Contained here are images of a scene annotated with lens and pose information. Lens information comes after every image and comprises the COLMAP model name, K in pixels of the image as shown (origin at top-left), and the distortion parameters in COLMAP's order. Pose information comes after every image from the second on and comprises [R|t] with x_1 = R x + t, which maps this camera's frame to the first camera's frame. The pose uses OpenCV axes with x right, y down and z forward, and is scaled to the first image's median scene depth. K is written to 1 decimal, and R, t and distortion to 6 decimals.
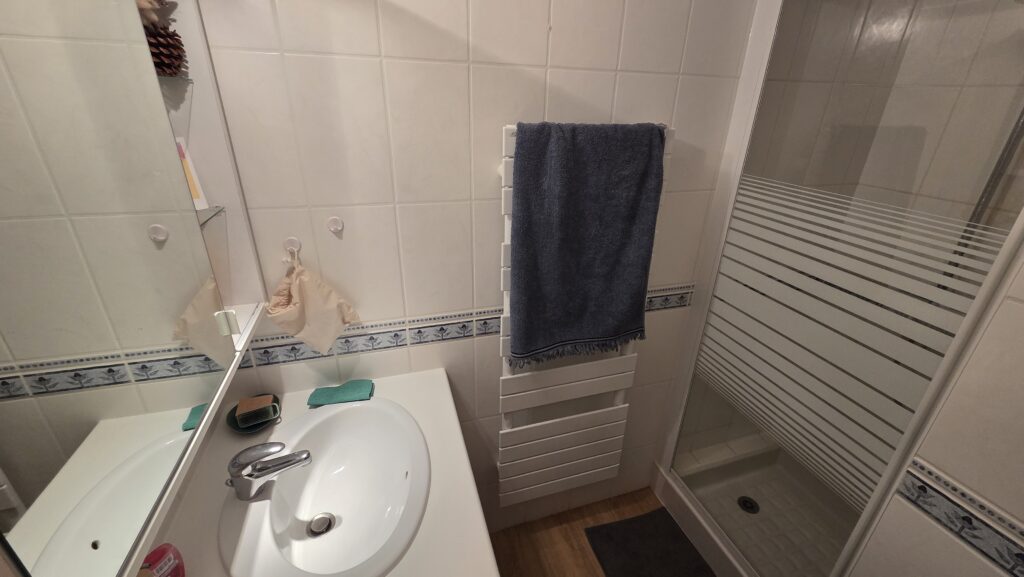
lens RADIAL K [[419.1, 0, 515.1], [0, 419.1, 285.7], [0, 0, 1]] dist [0.019751, -0.000200]
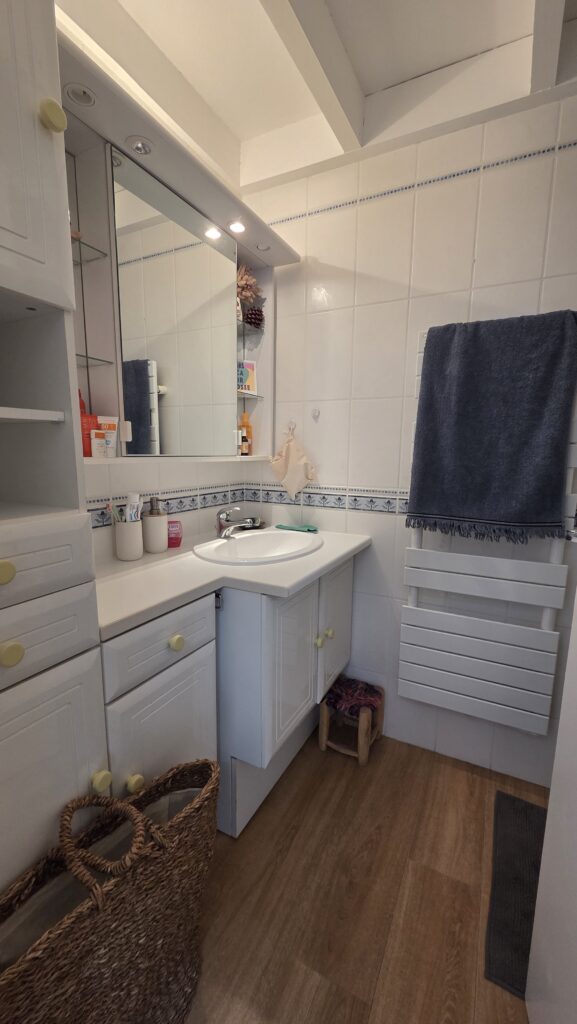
lens RADIAL K [[419.1, 0, 288.6], [0, 419.1, 515.2], [0, 0, 1]] dist [0.019751, -0.000200]
pose [[0.700755, 0.098167, -0.706616, 0.615219], [-0.291975, 0.943198, -0.158519, 0.464997], [0.650917, 0.317398, 0.689613, -0.039512]]
